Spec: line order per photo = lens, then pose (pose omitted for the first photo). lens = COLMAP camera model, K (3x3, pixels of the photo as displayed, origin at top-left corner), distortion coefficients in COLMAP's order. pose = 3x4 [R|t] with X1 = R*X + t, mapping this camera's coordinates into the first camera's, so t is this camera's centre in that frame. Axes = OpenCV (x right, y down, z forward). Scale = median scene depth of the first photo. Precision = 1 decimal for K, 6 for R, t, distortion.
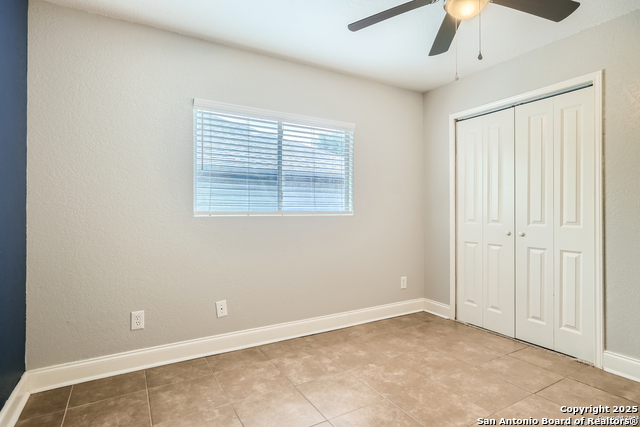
lens RADIAL K [[335.3, 0, 316.3], [0, 335.3, 208.9], [0, 0, 1]] dist [-0.000449, -0.001016]
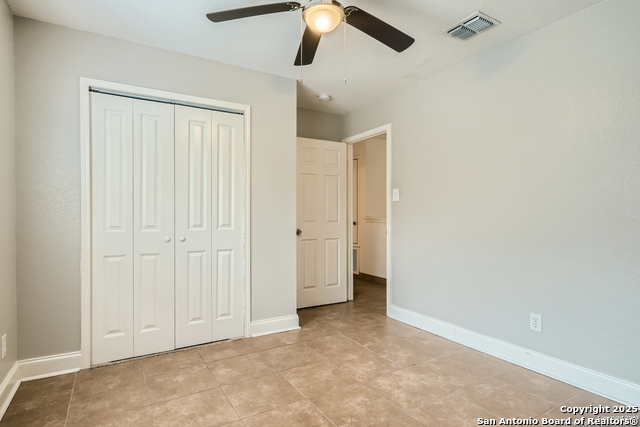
lens RADIAL K [[335.3, 0, 315.4], [0, 335.3, 218.1], [0, 0, 1]] dist [-0.000449, -0.001016]
pose [[-0.007438, -0.007989, 0.999940, -0.381919], [-0.005373, 0.999954, 0.007949, 0.005030], [-0.999958, -0.005314, -0.007481, 0.655197]]
